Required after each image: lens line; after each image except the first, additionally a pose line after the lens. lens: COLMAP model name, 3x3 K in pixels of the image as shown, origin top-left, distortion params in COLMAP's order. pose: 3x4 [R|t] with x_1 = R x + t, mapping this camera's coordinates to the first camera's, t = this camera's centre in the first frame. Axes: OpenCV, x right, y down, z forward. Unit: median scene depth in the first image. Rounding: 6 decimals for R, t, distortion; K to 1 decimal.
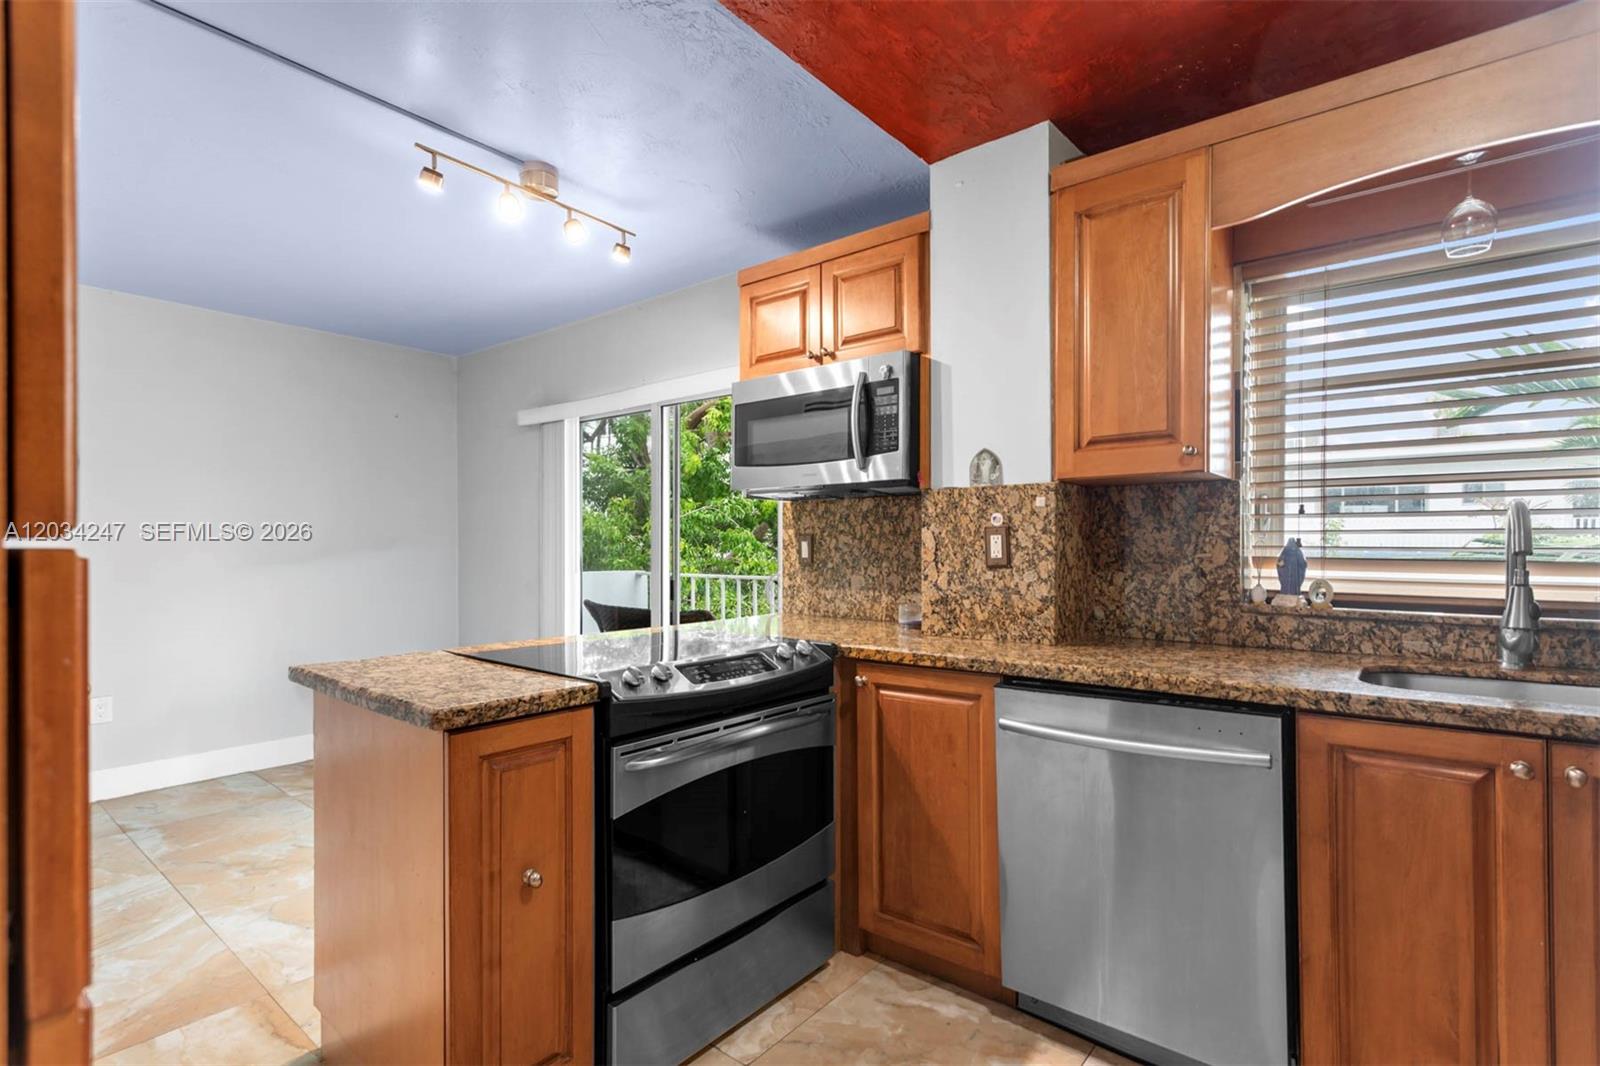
lens RADIAL K [[761.8, 0, 801.7], [0, 761.8, 541.3], [0, 0, 1]] dist [-0.000304, 0.000720]
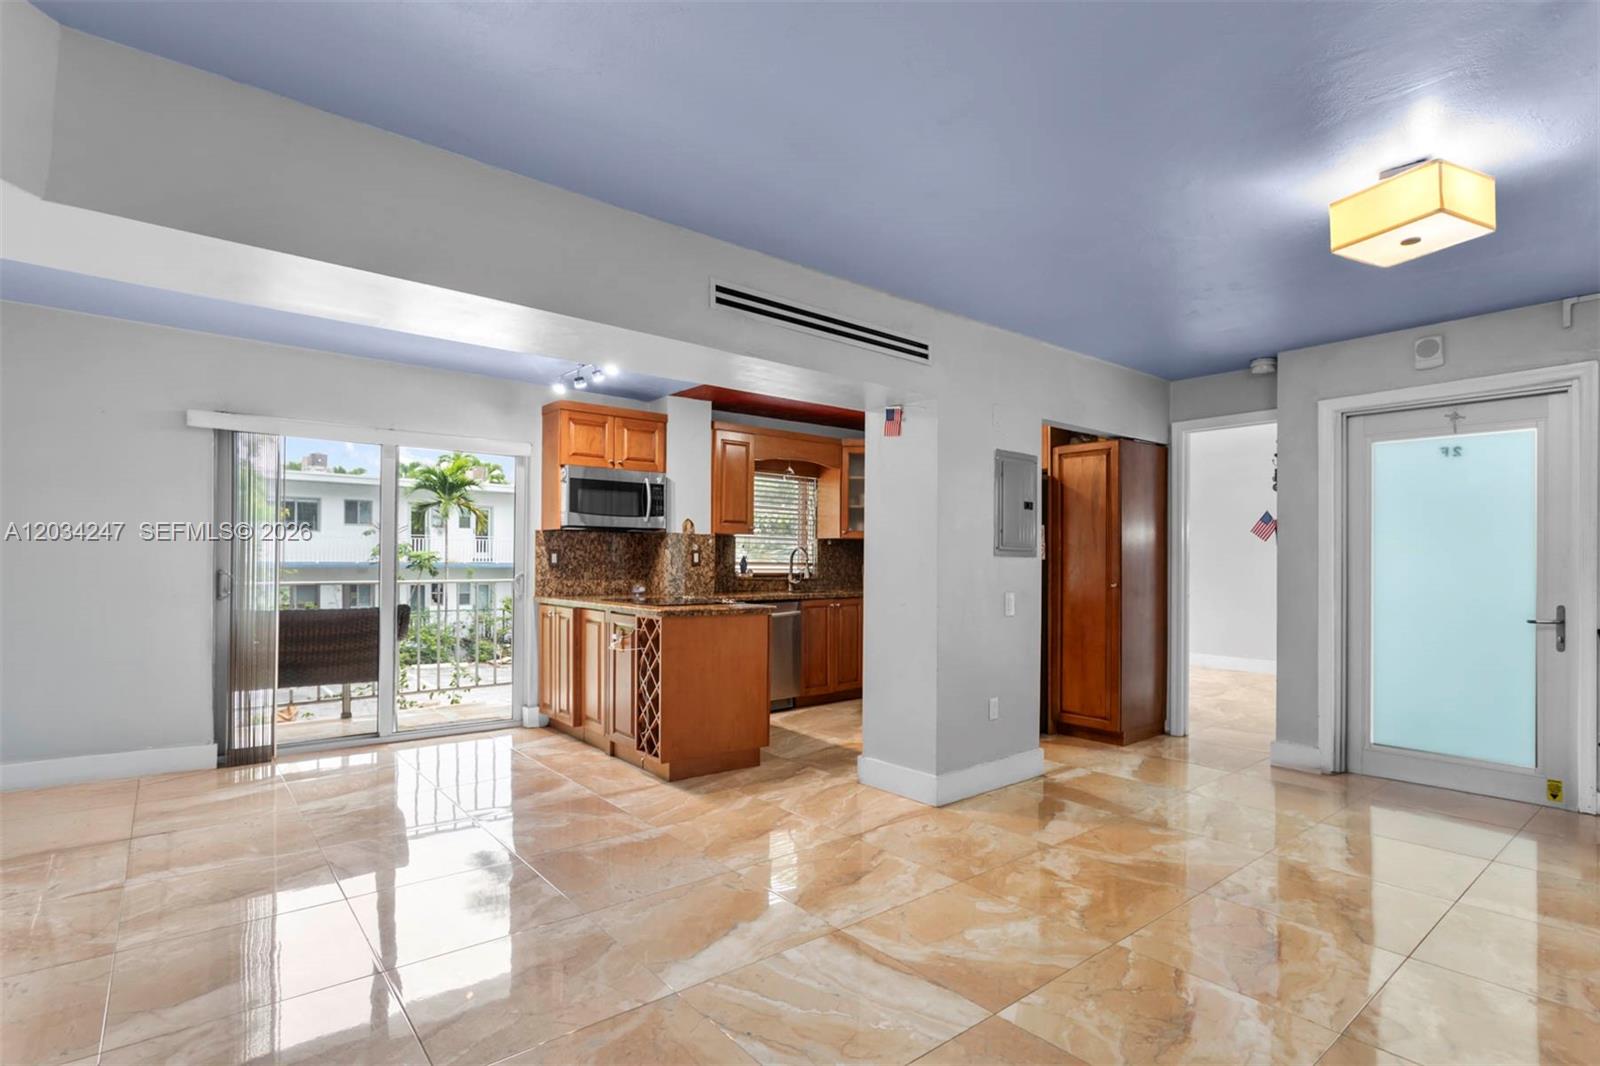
lens RADIAL K [[772.3, 0, 794.0], [0, 772.3, 547.2], [0, 0, 1]] dist [-0.004361, -0.000146]
pose [[0.204843, 0.021957, 0.978549, -2.246937], [-0.011926, 0.999730, -0.019936, 0.019610], [-0.978722, -0.007586, 0.205049, 0.142587]]
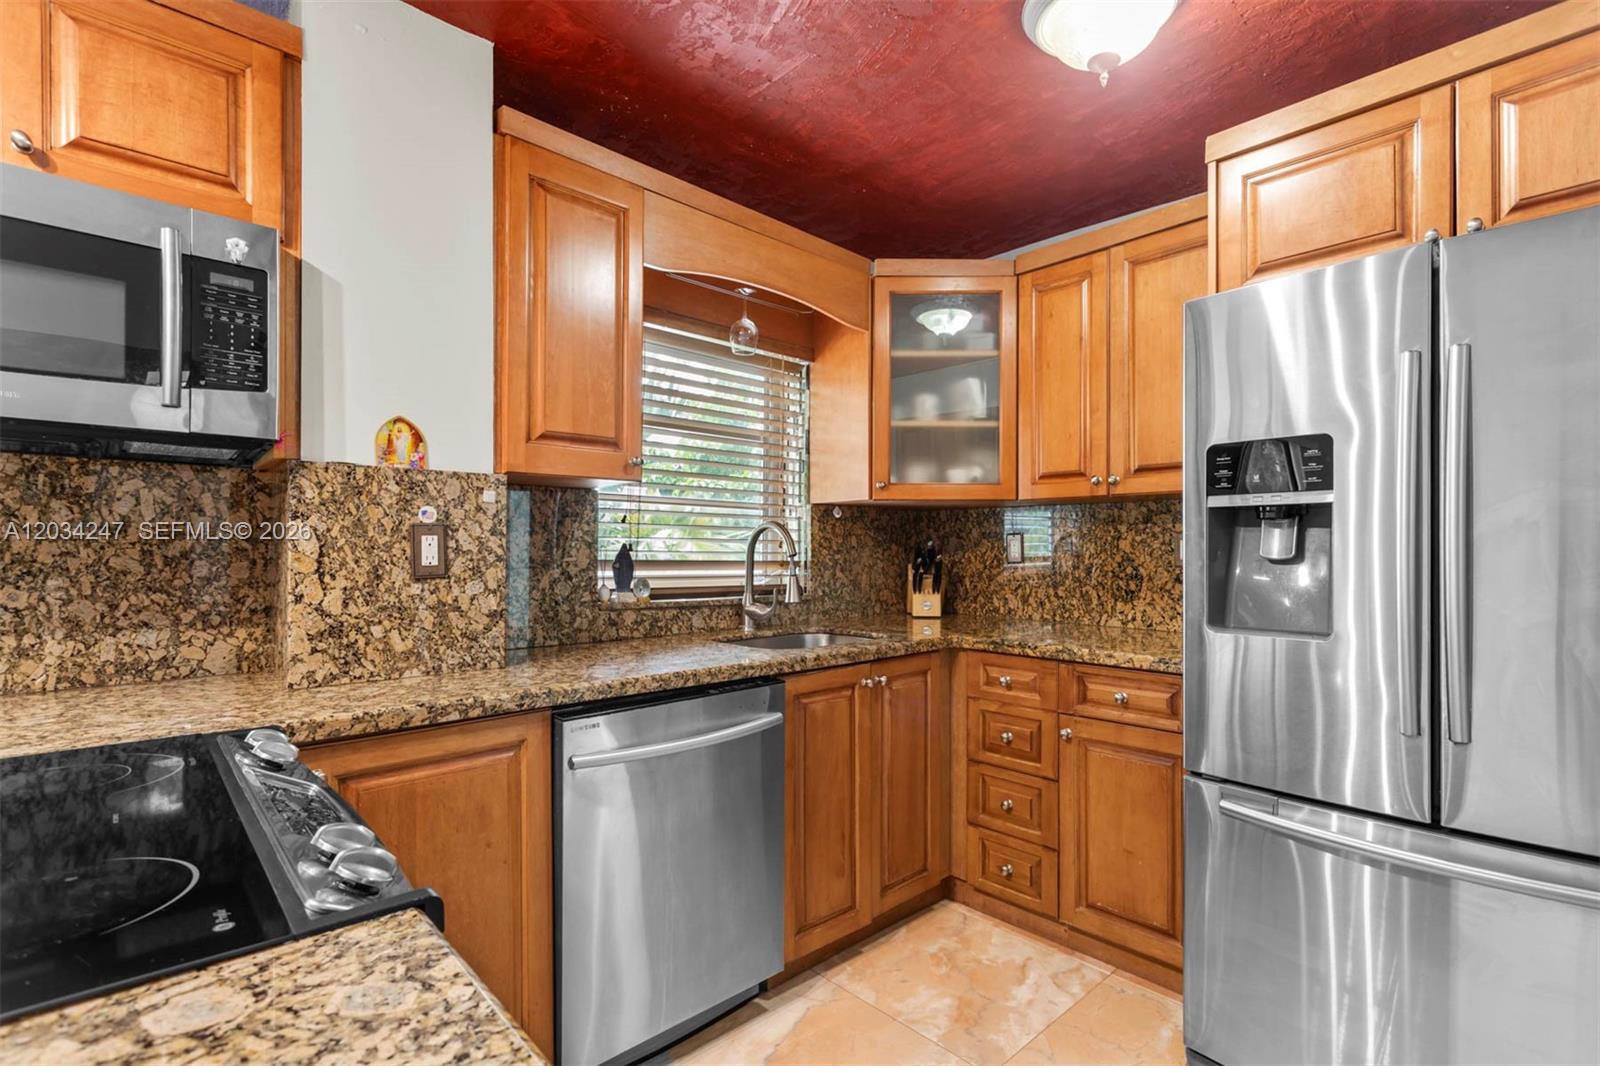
lens RADIAL K [[761.8, 0, 802.9], [0, 761.8, 540.4], [0, 0, 1]] dist [-0.000304, 0.000720]
pose [[0.130066, 0.014682, 0.991397, -0.448562], [-0.009589, 0.999862, -0.013549, 0.003666], [-0.991459, -0.007744, 0.130189, 0.538654]]
